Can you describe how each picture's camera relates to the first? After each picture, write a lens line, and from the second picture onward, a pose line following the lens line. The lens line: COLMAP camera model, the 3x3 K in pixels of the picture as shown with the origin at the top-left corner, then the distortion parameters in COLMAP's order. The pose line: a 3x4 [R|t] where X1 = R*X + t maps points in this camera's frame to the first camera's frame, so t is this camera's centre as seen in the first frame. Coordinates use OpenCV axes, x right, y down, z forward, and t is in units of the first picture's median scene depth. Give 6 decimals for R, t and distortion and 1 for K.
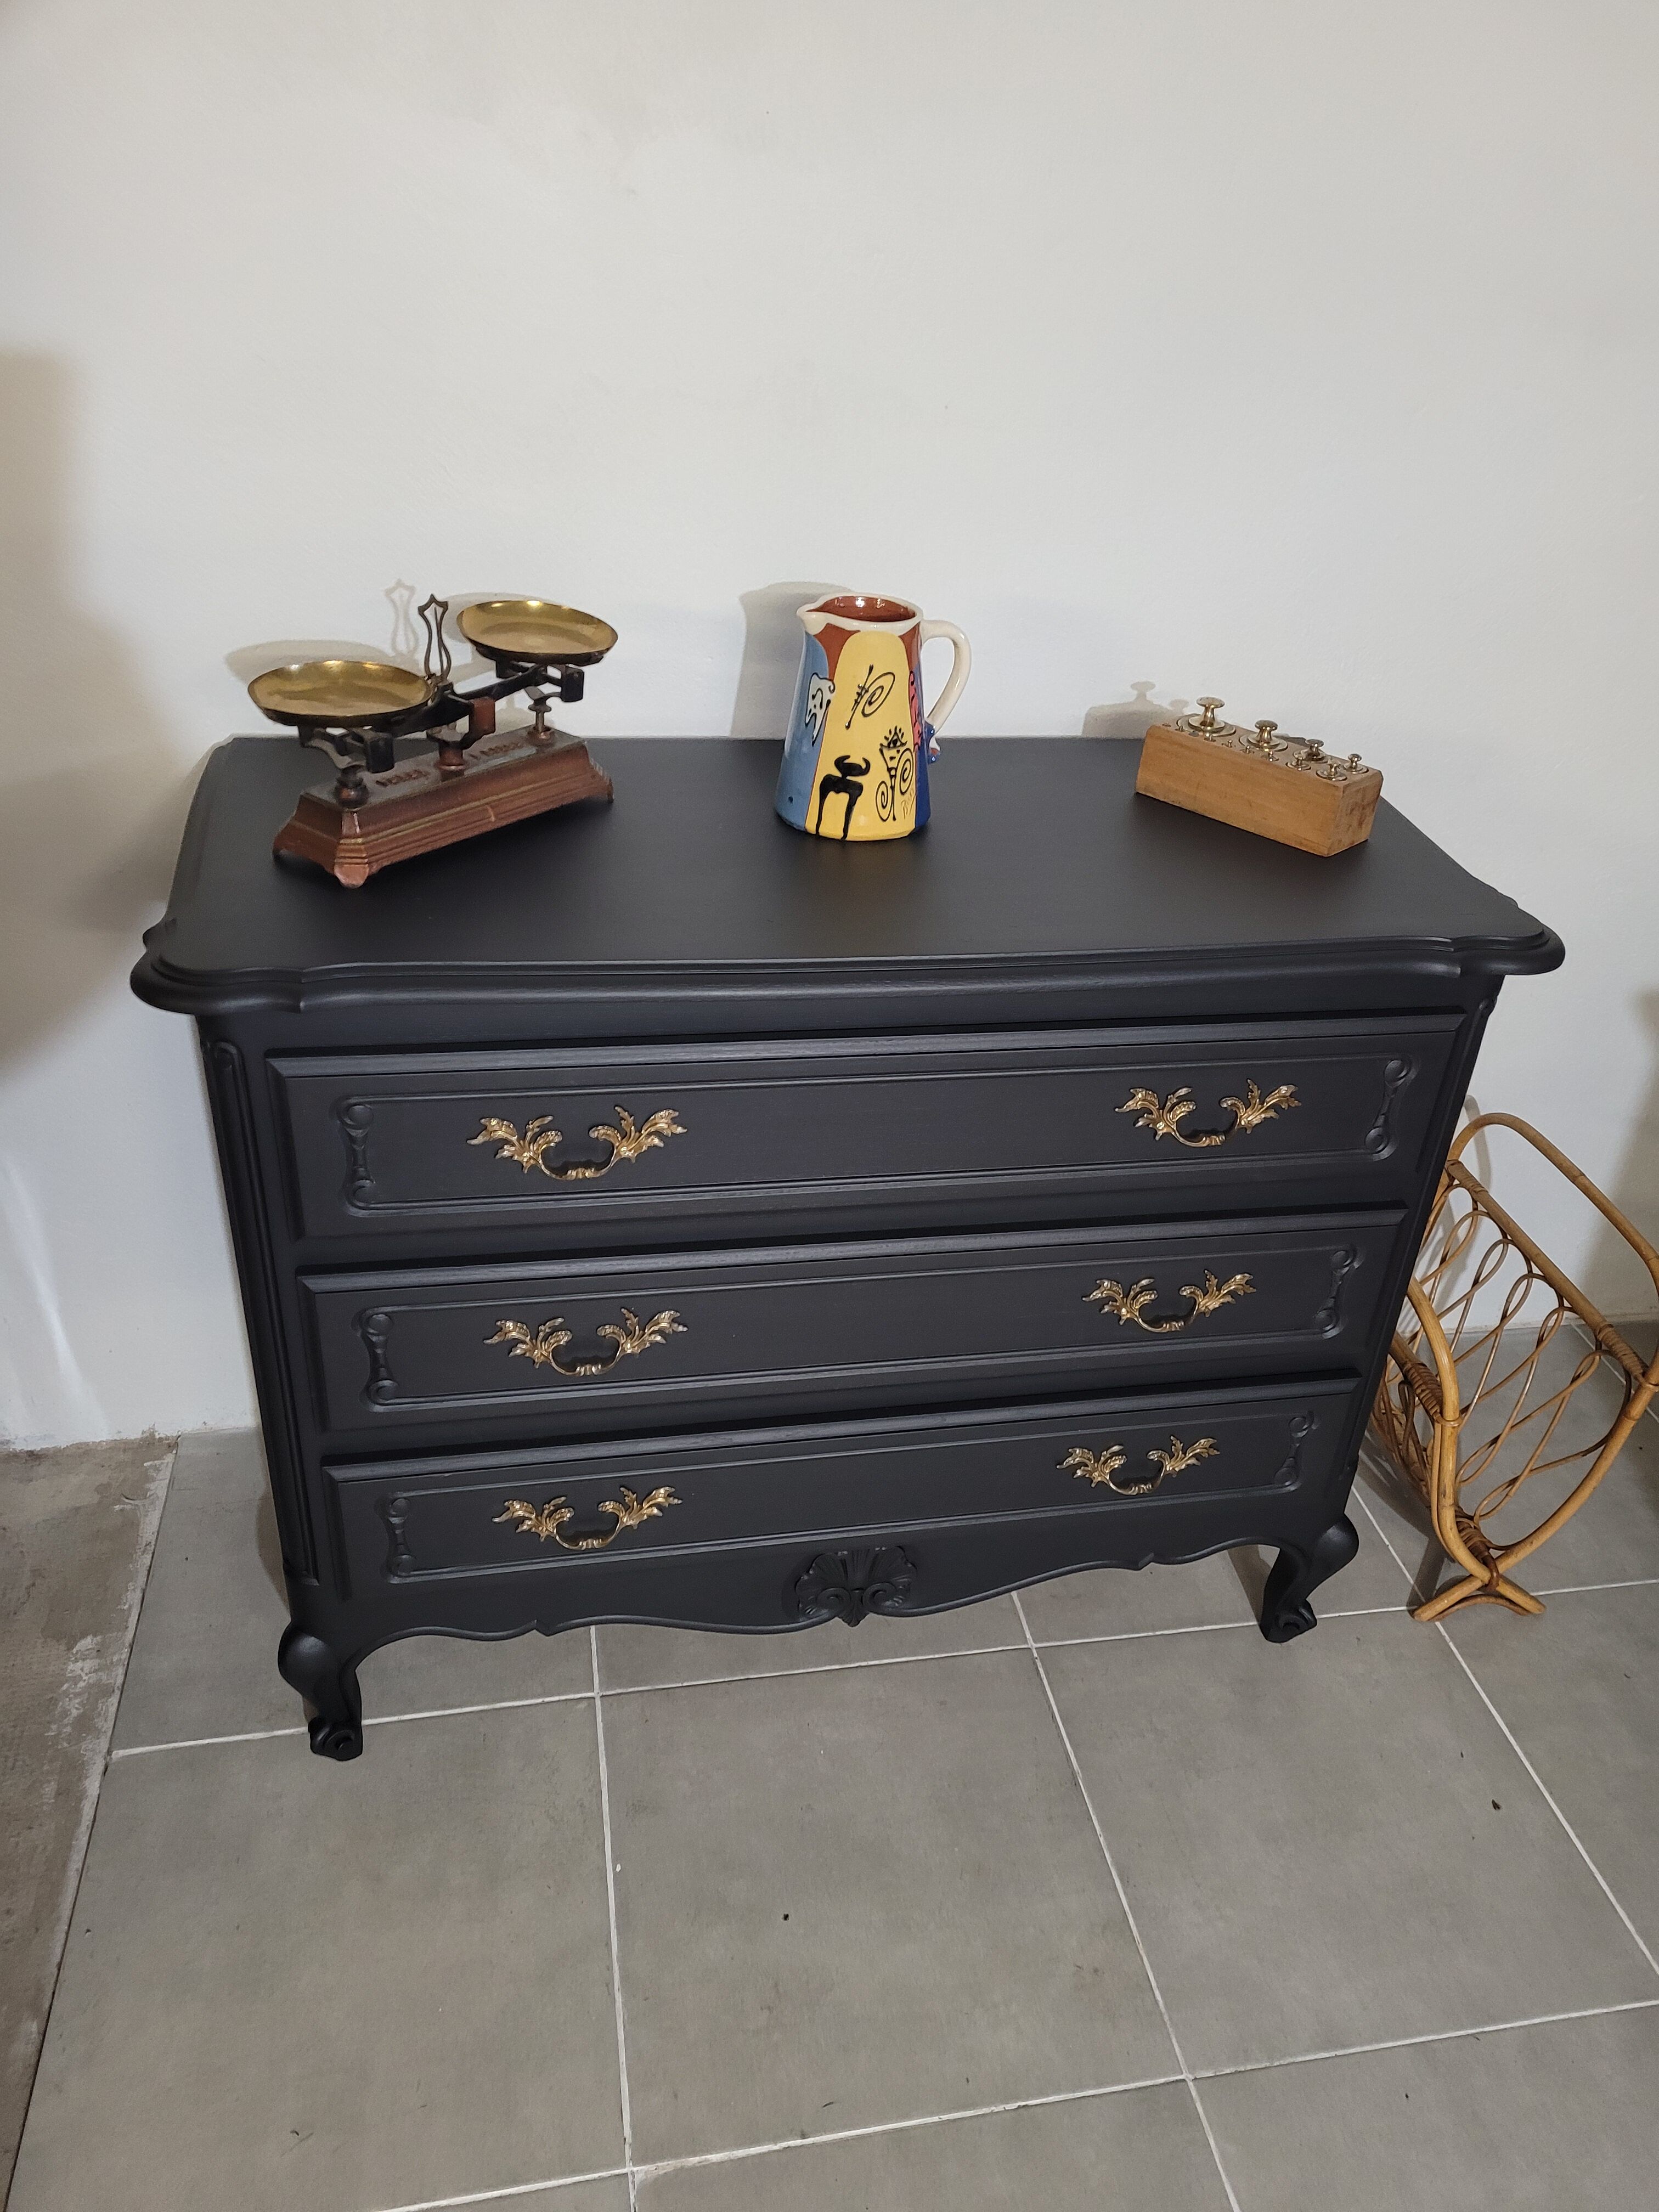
lens RADIAL K [[1687.4, 0, 821.0], [0, 1687.4, 1074.0], [0, 0, 1]] dist [0.024463, 0.000113]
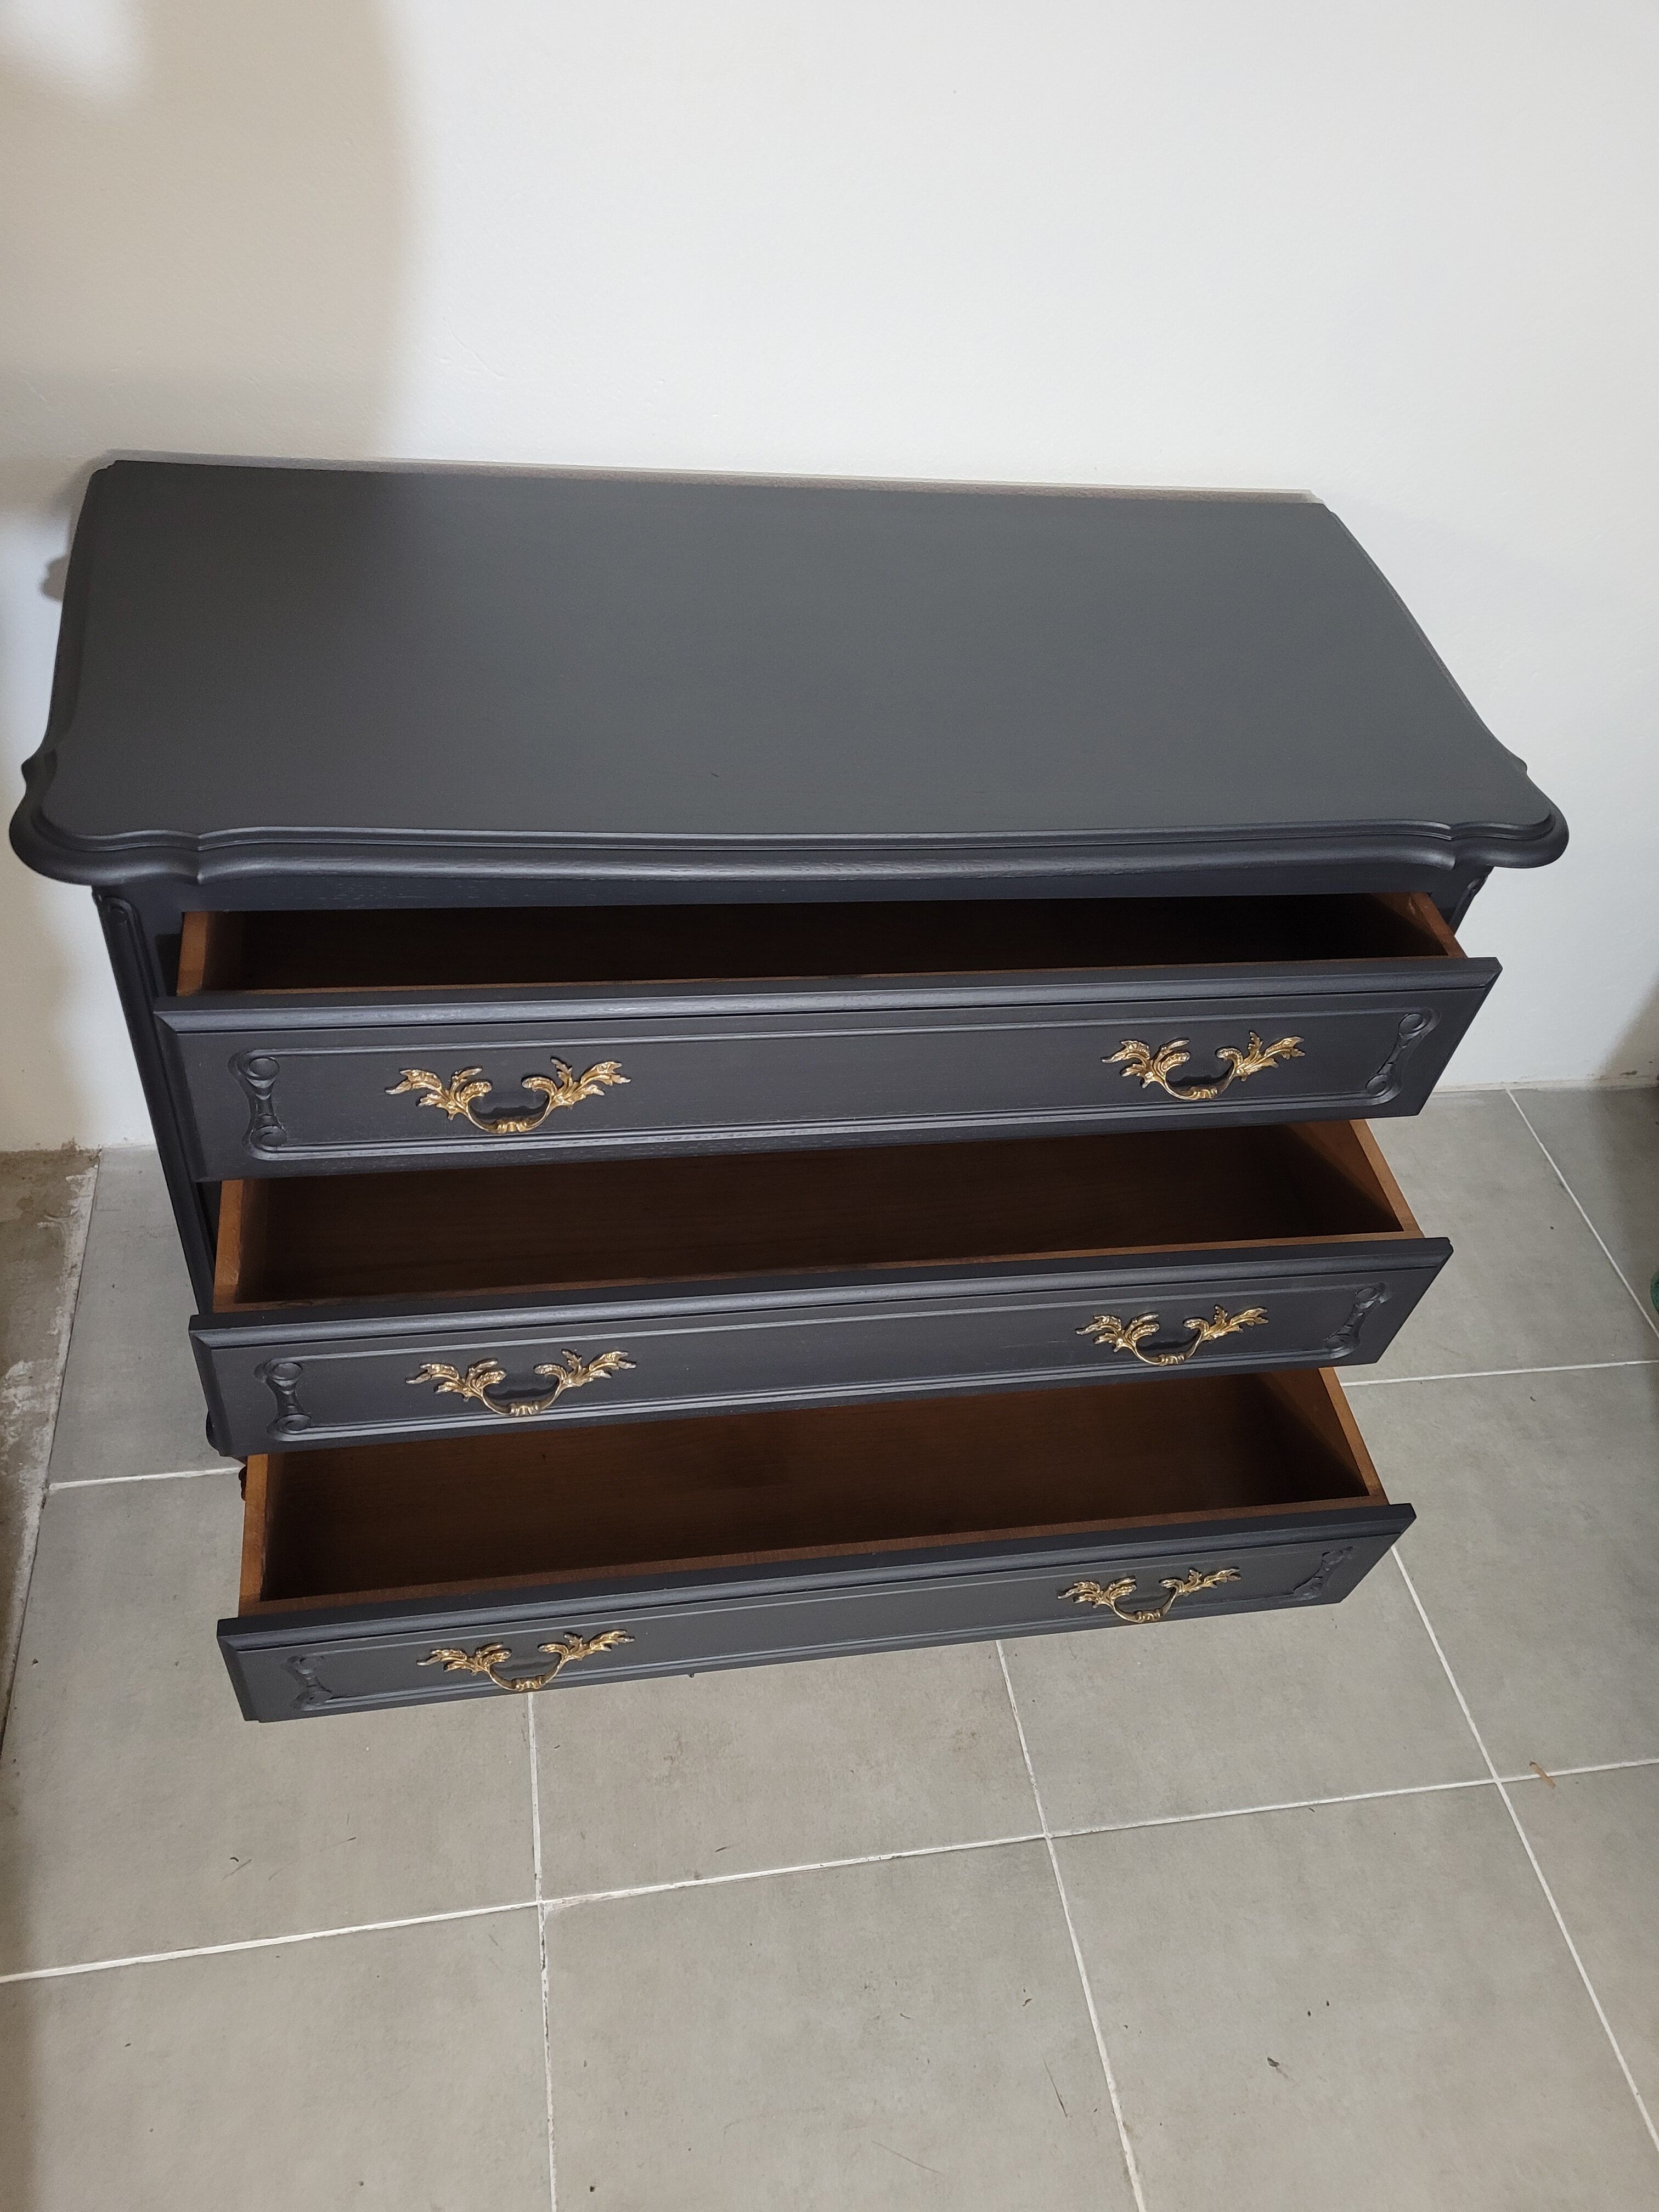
lens RADIAL K [[1635.6, 0, 762.5], [0, 1635.6, 1109.9], [0, 0, 1]] dist [0.031255, -0.004997]
pose [[0.997917, 0.060929, 0.021178, -0.020687], [-0.064474, 0.952257, 0.298411, -0.168689], [-0.001985, -0.299155, 0.954202, 0.125499]]
